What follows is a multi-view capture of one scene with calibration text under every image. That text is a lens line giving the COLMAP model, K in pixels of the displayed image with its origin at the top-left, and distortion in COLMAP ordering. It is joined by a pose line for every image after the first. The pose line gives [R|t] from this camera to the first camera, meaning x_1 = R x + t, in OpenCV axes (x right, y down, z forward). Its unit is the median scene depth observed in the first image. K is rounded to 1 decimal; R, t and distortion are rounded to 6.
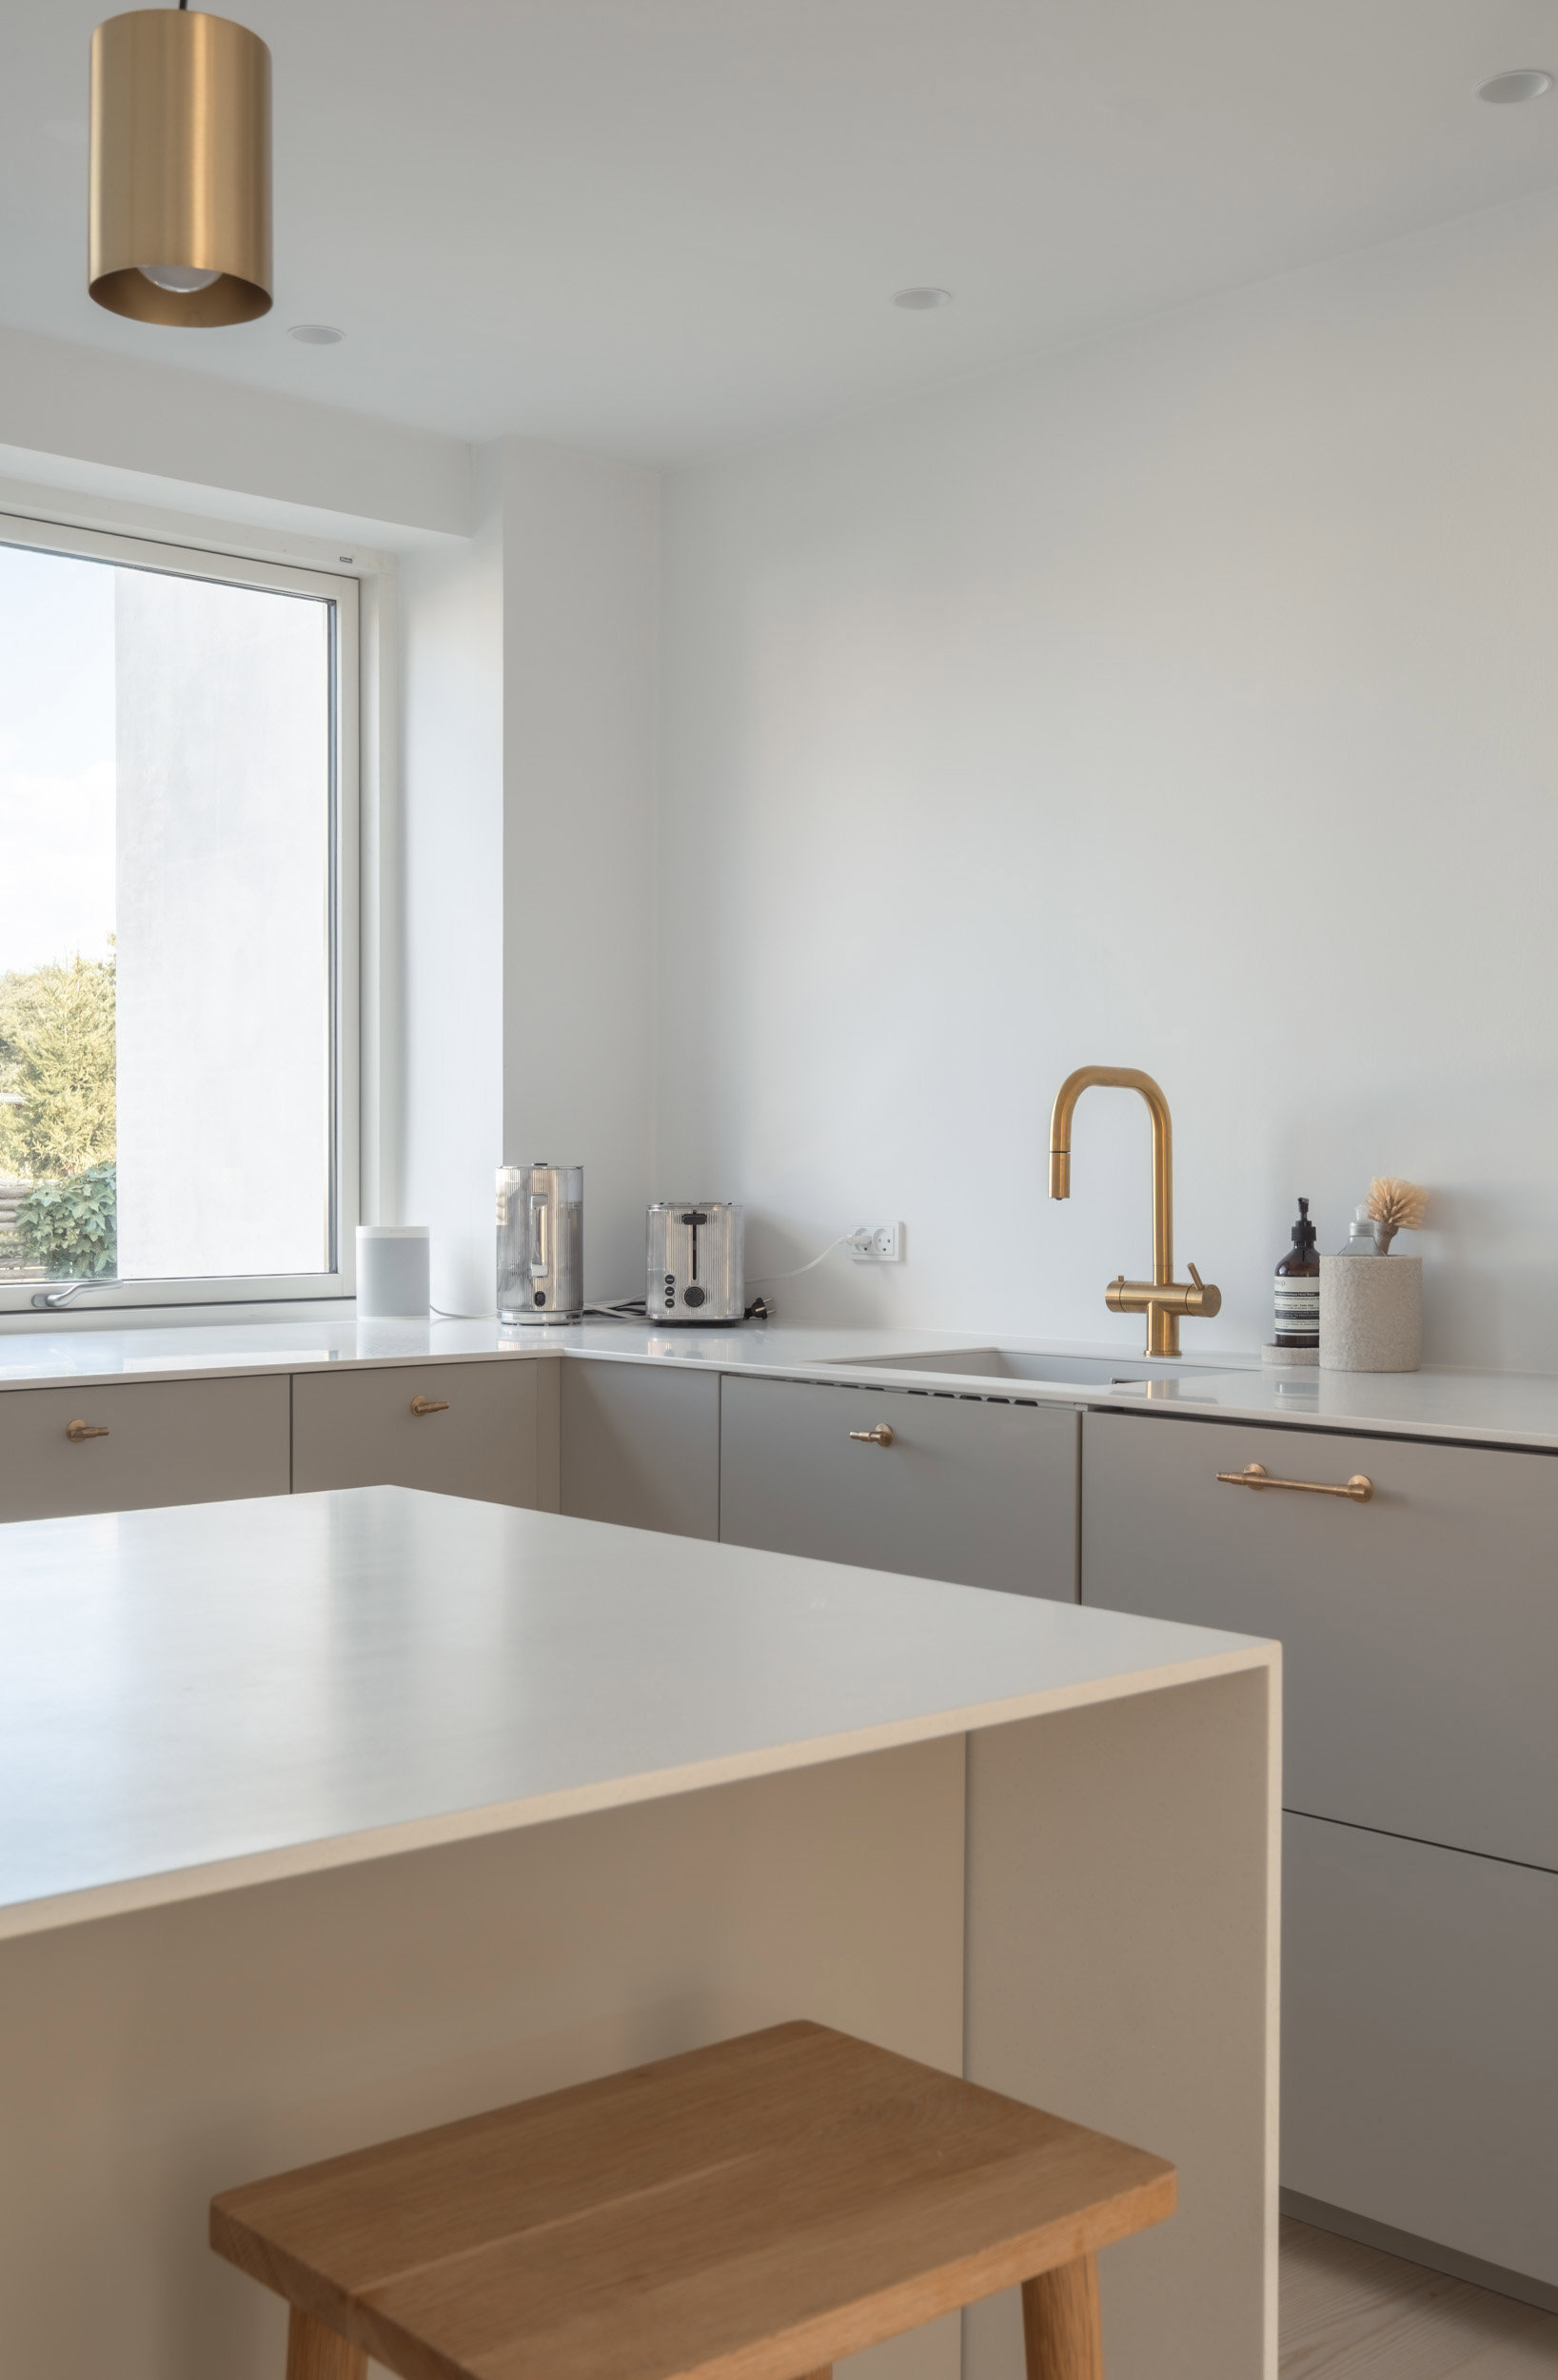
lens RADIAL K [[2523.5, 0, 779.0], [0, 2523.5, 1190.0], [0, 0, 1]] dist [0.007755, 0.011239]
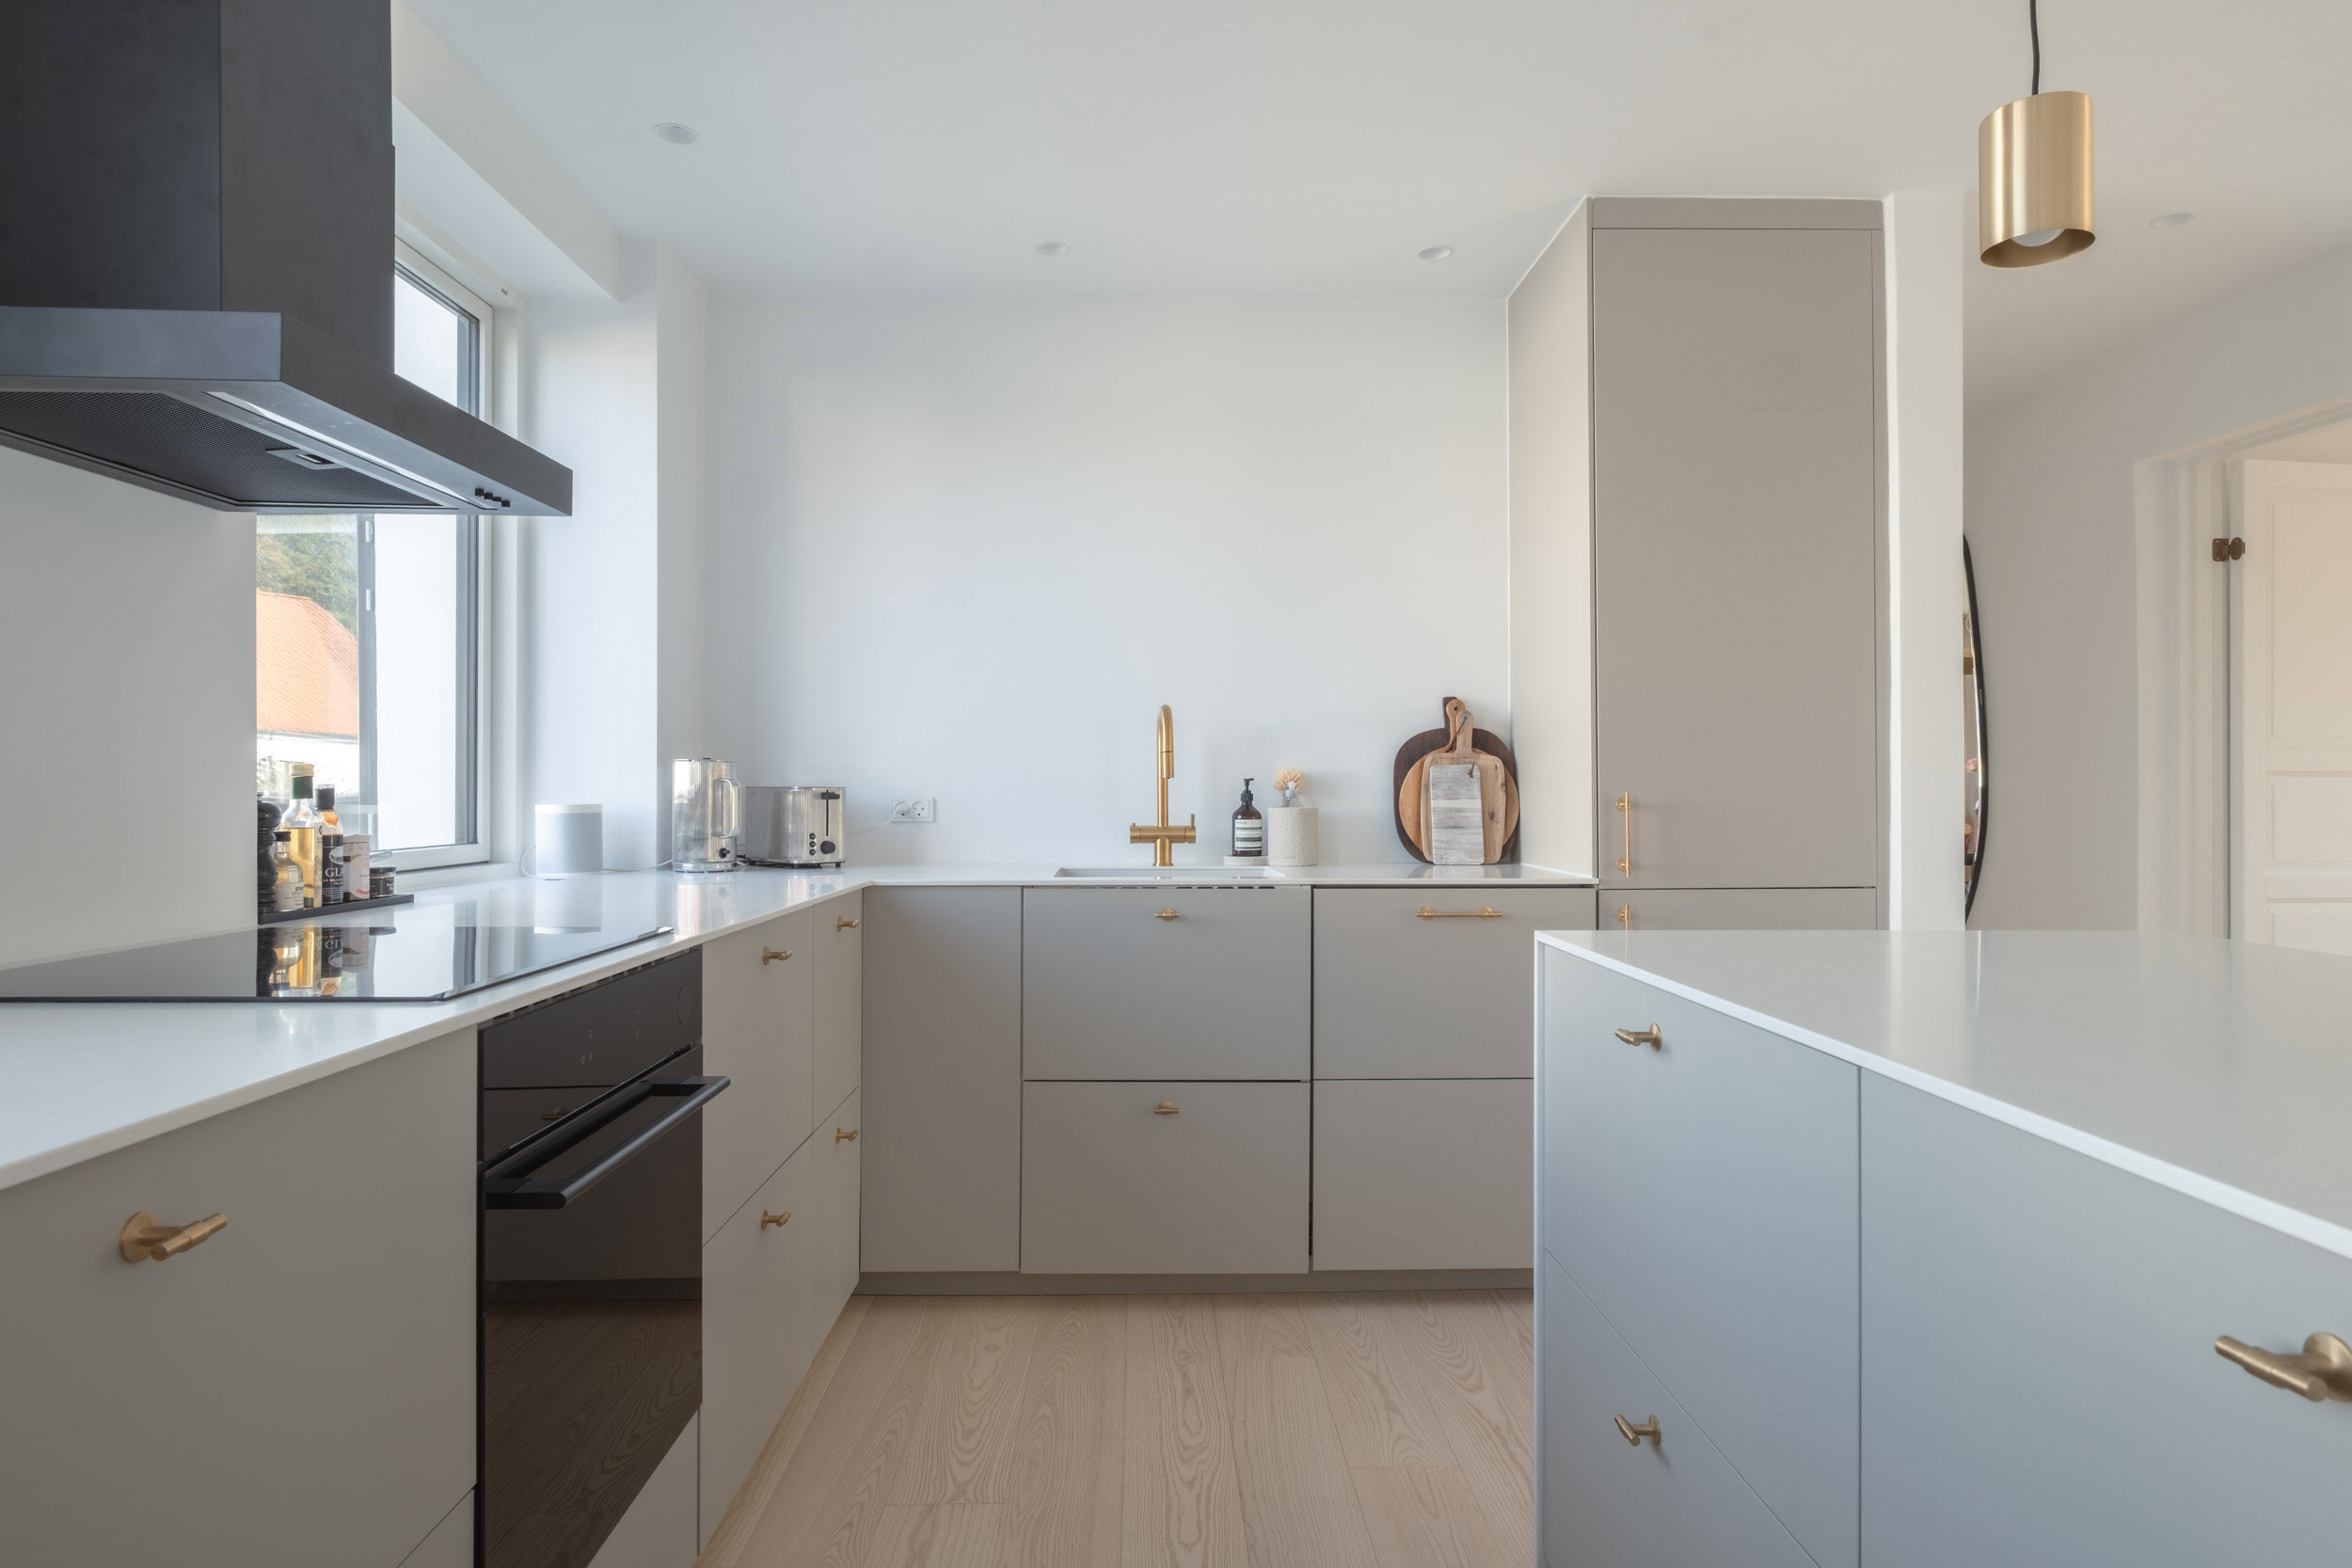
lens RADIAL K [[1396.8, 0, 1176.0], [0, 1396.8, 784.0], [0, 0, 1]] dist [-0.000214, -0.000055]
pose [[0.650327, 0.001089, 0.759654, -0.600138], [0.008810, 0.999921, -0.008976, 0.015508], [-0.759603, 0.012530, 0.650266, 0.335241]]
